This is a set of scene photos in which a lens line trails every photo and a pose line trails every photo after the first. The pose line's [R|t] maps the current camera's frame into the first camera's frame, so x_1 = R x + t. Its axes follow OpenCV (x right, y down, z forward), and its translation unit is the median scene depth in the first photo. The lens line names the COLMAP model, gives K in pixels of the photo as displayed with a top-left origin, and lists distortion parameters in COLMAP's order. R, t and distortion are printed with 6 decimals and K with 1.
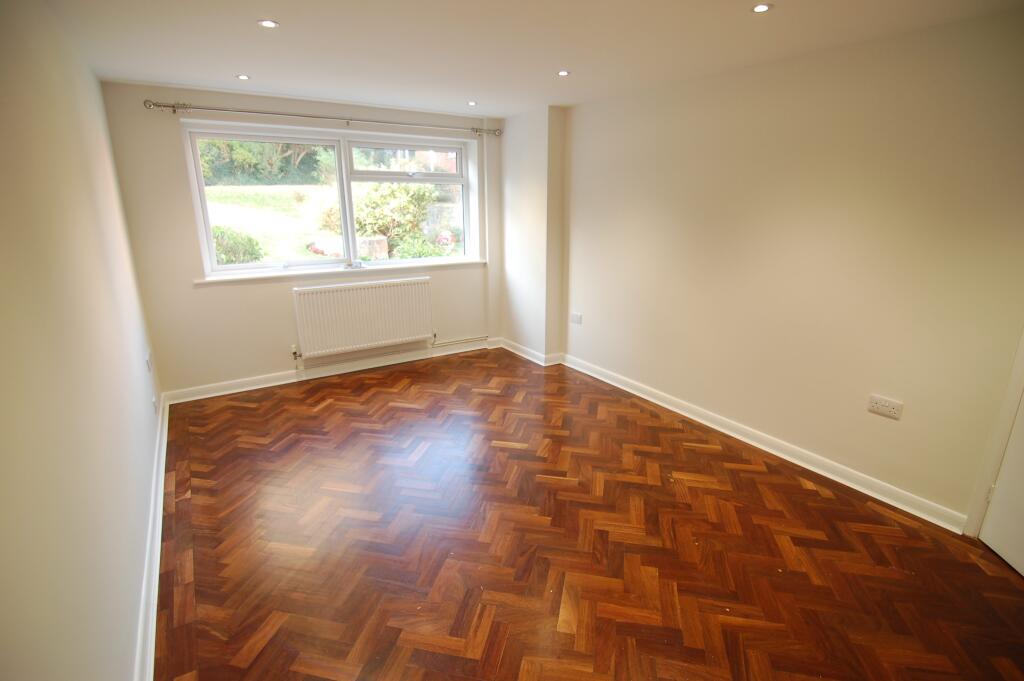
lens RADIAL K [[484.8, 0, 512.0], [0, 484.8, 340.5], [0, 0, 1]] dist [-0.054459, -0.000066]
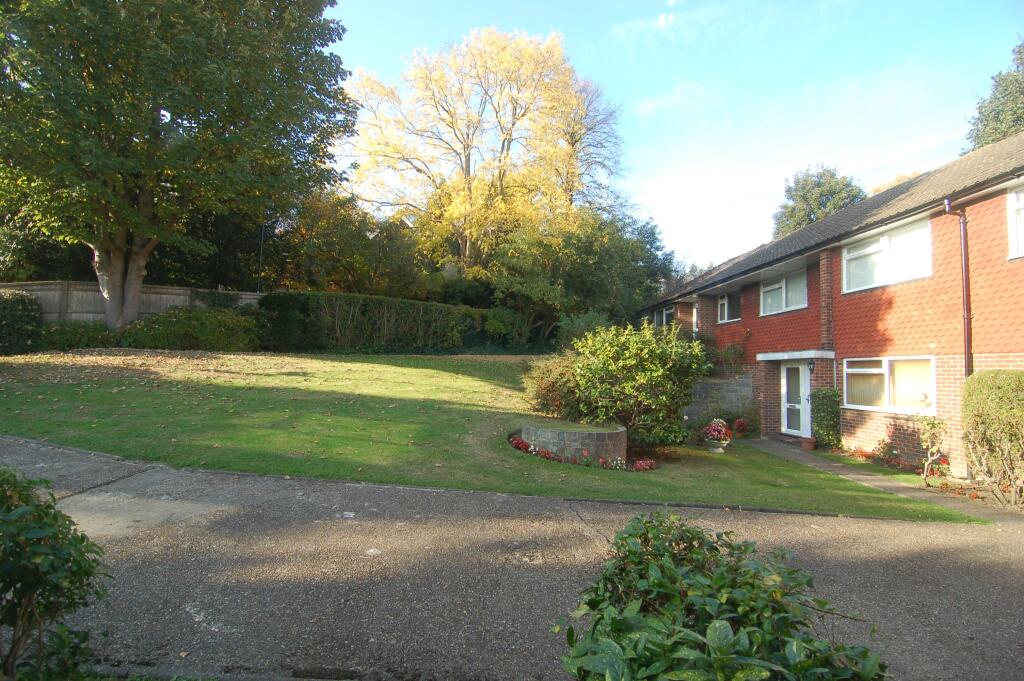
lens RADIAL K [[484.8, 0, 512.0], [0, 484.8, 340.5], [0, 0, 1]] dist [-0.054459, -0.000066]
pose [[0.870935, -0.020938, -0.490952, -0.048211], [-0.149917, 0.940139, -0.306044, -0.068609], [0.467971, 0.340146, 0.815661, 0.235881]]
